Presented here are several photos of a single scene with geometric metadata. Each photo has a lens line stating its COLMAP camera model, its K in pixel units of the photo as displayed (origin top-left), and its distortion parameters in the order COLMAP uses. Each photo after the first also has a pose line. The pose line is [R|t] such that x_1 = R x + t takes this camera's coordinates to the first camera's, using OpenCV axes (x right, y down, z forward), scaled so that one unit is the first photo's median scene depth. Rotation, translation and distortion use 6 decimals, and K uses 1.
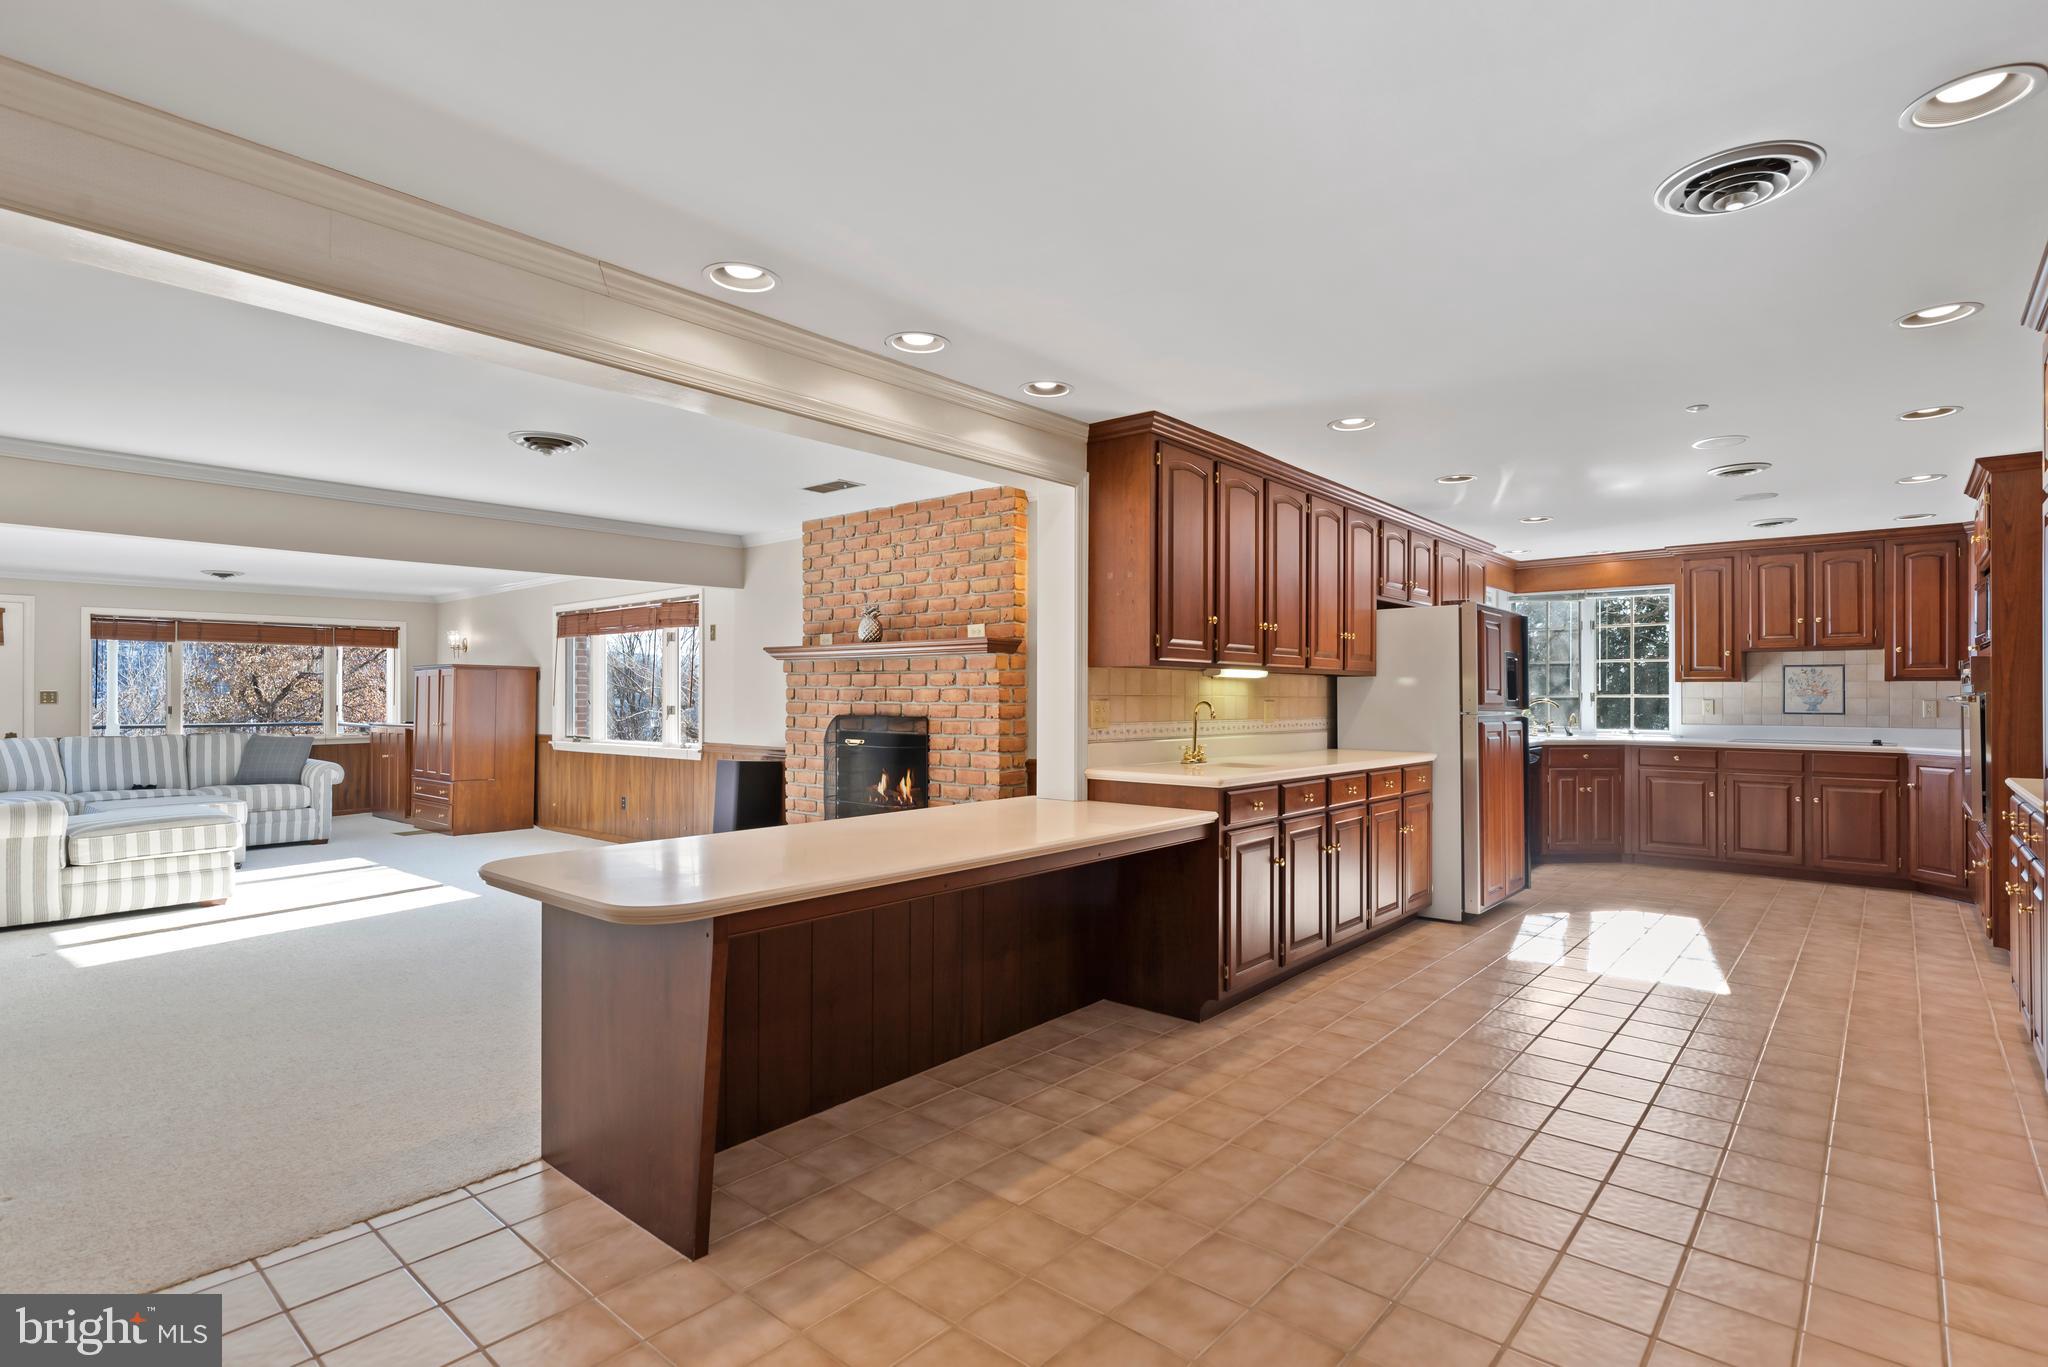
lens RADIAL K [[1003.6, 0, 1028.0], [0, 1003.6, 691.3], [0, 0, 1]] dist [0.001026, 0.002631]
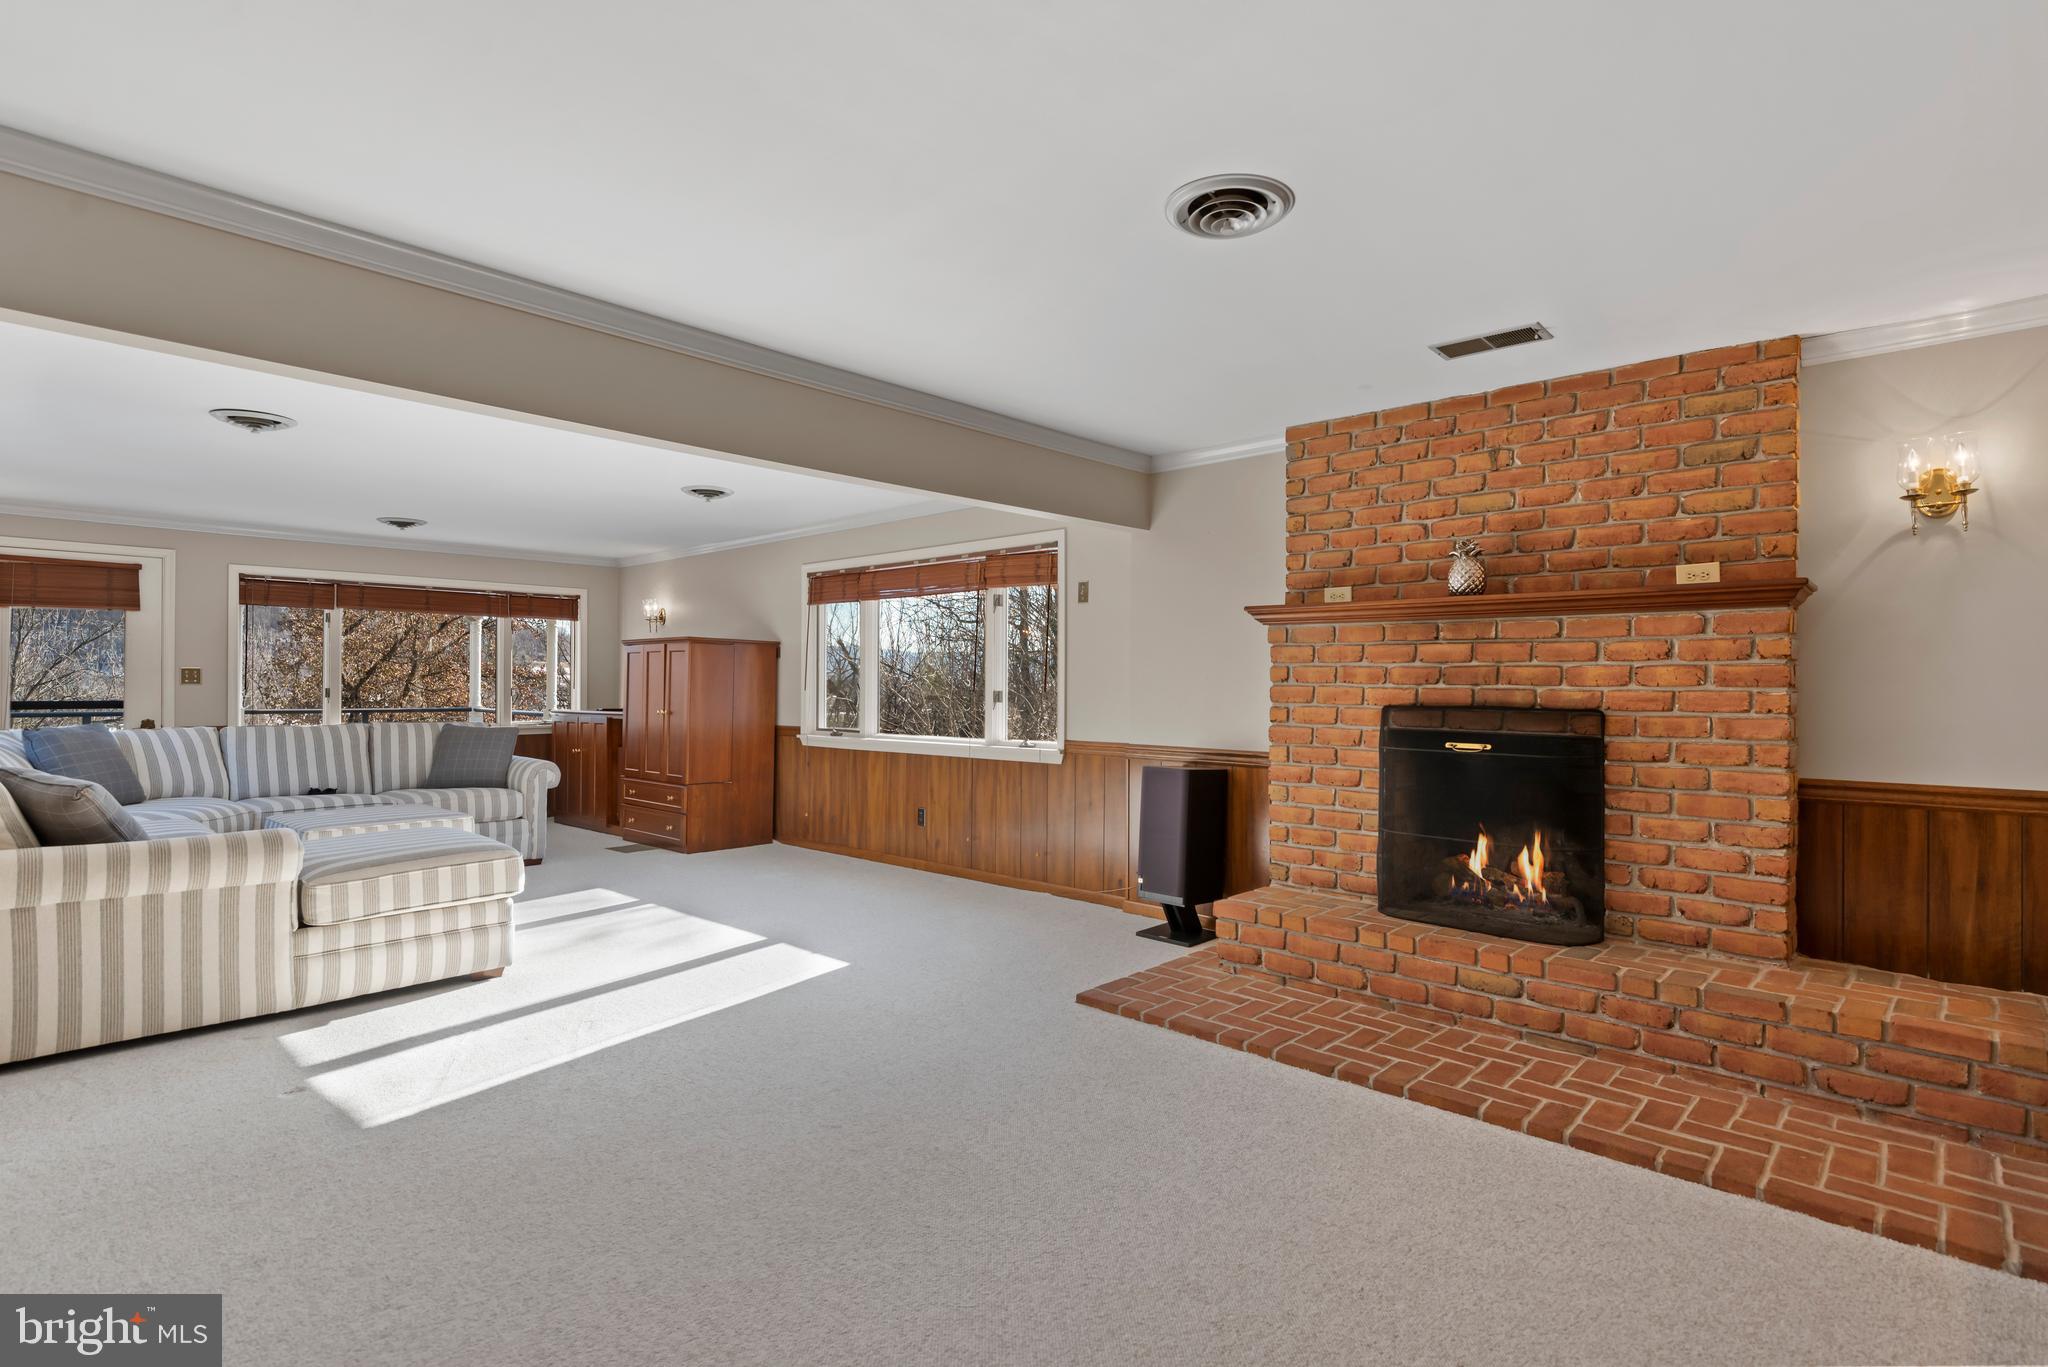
lens RADIAL K [[1003.6, 0, 1026.5], [0, 1003.6, 683.9], [0, 0, 1]] dist [0.001026, 0.002631]
pose [[0.999505, 0.005522, -0.030965, -0.322836], [-0.005407, 0.999978, 0.003804, 0.006549], [0.030986, -0.003635, 0.999513, 0.251092]]
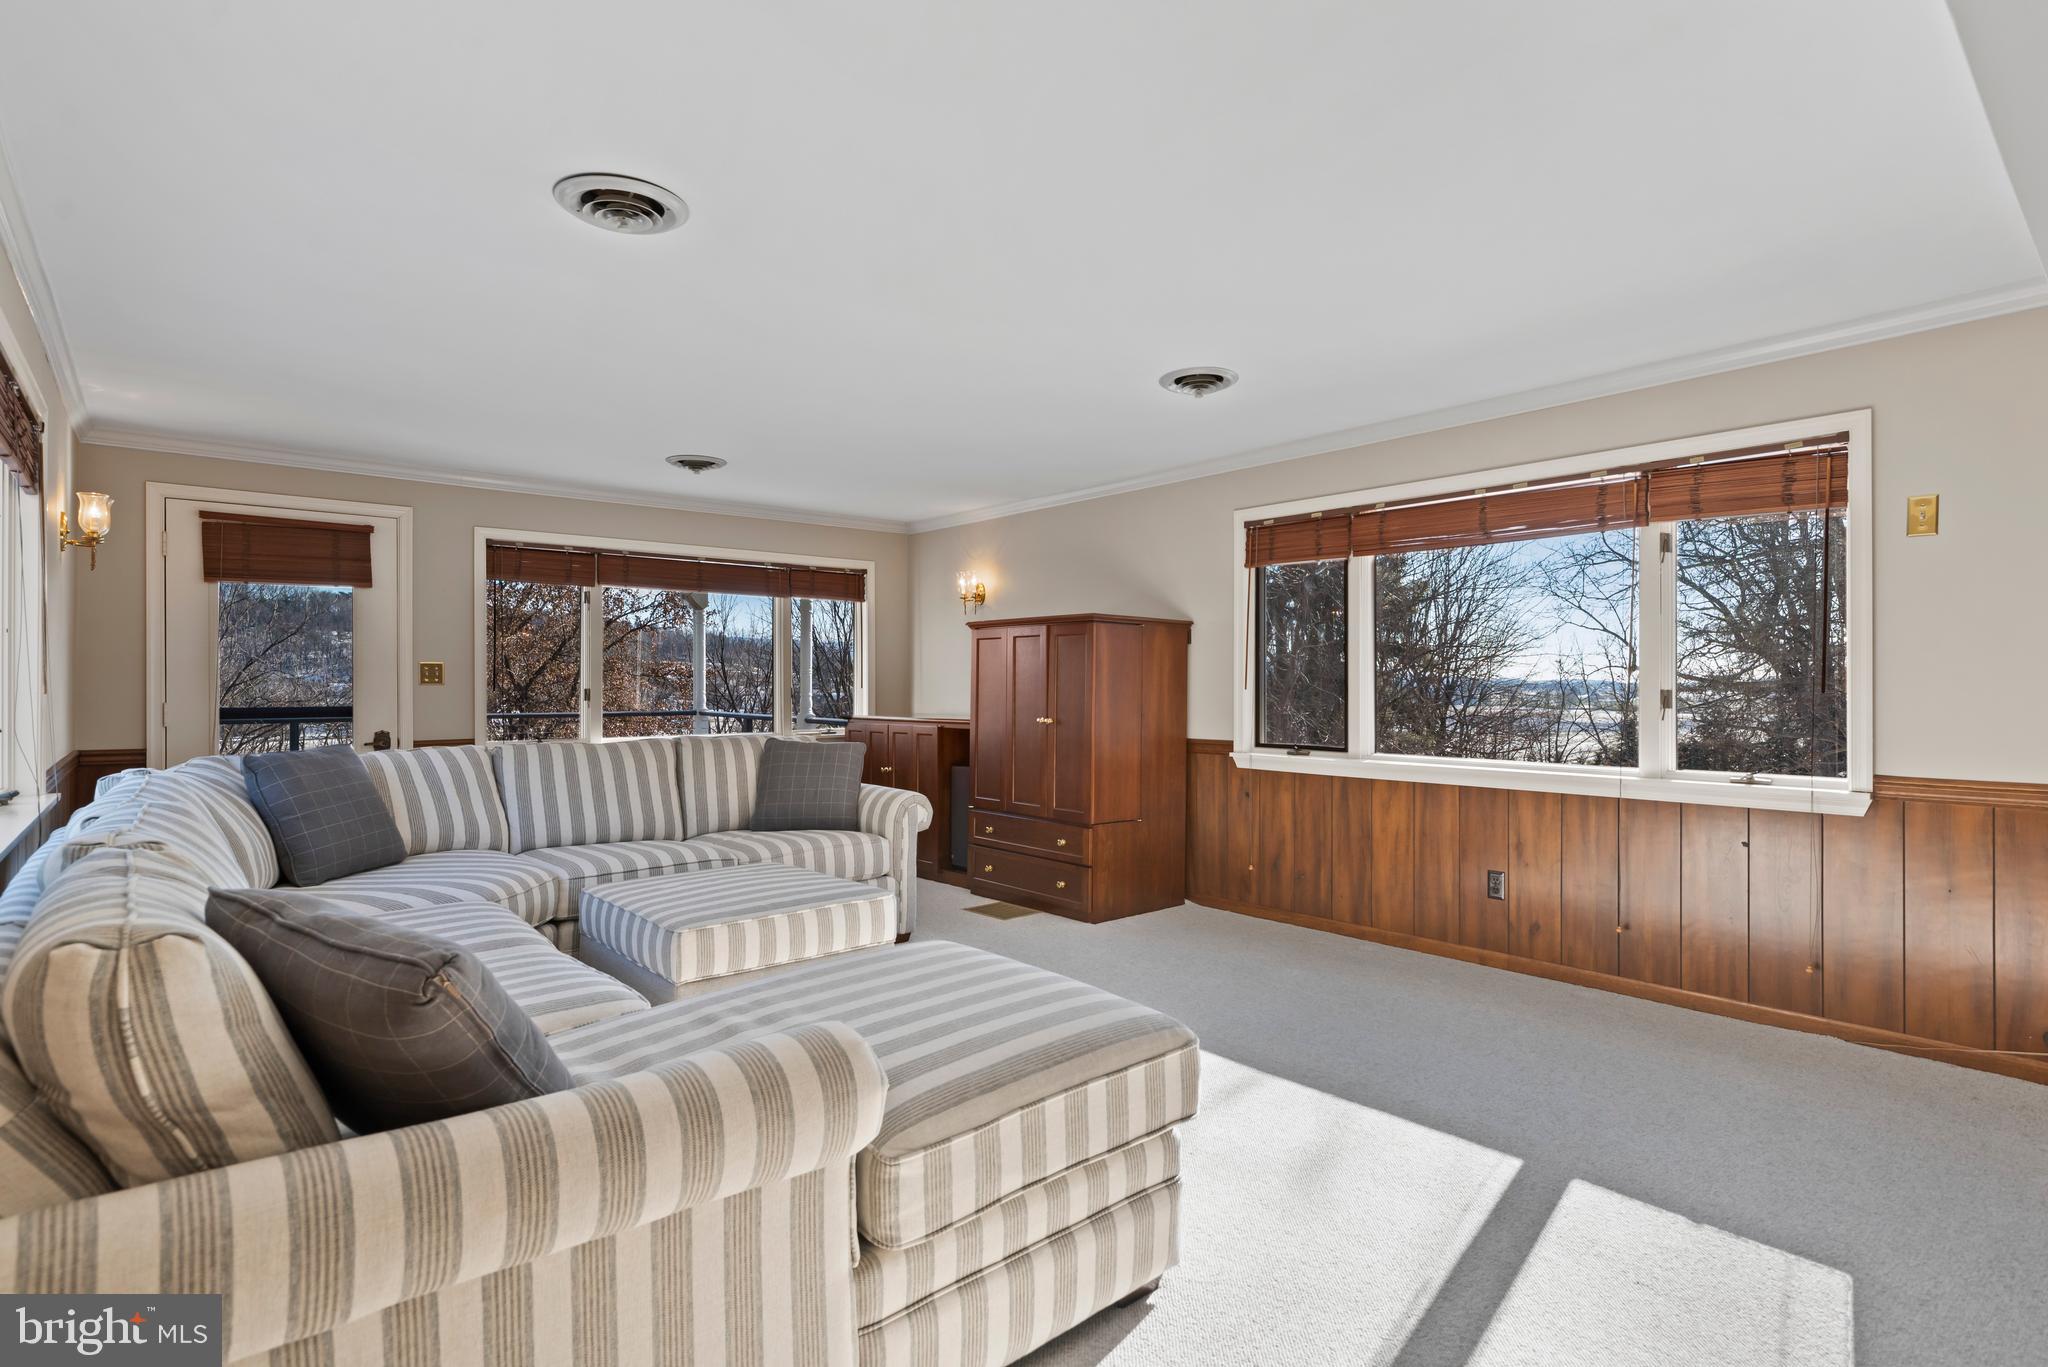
lens RADIAL K [[1003.6, 0, 1022.0], [0, 1003.6, 685.7], [0, 0, 1]] dist [0.001026, 0.002631]
pose [[0.990384, 0.001260, -0.138339, -0.612783], [-0.000027, 0.999960, 0.008917, 0.008945], [0.138345, -0.008827, 0.990345, 0.512673]]
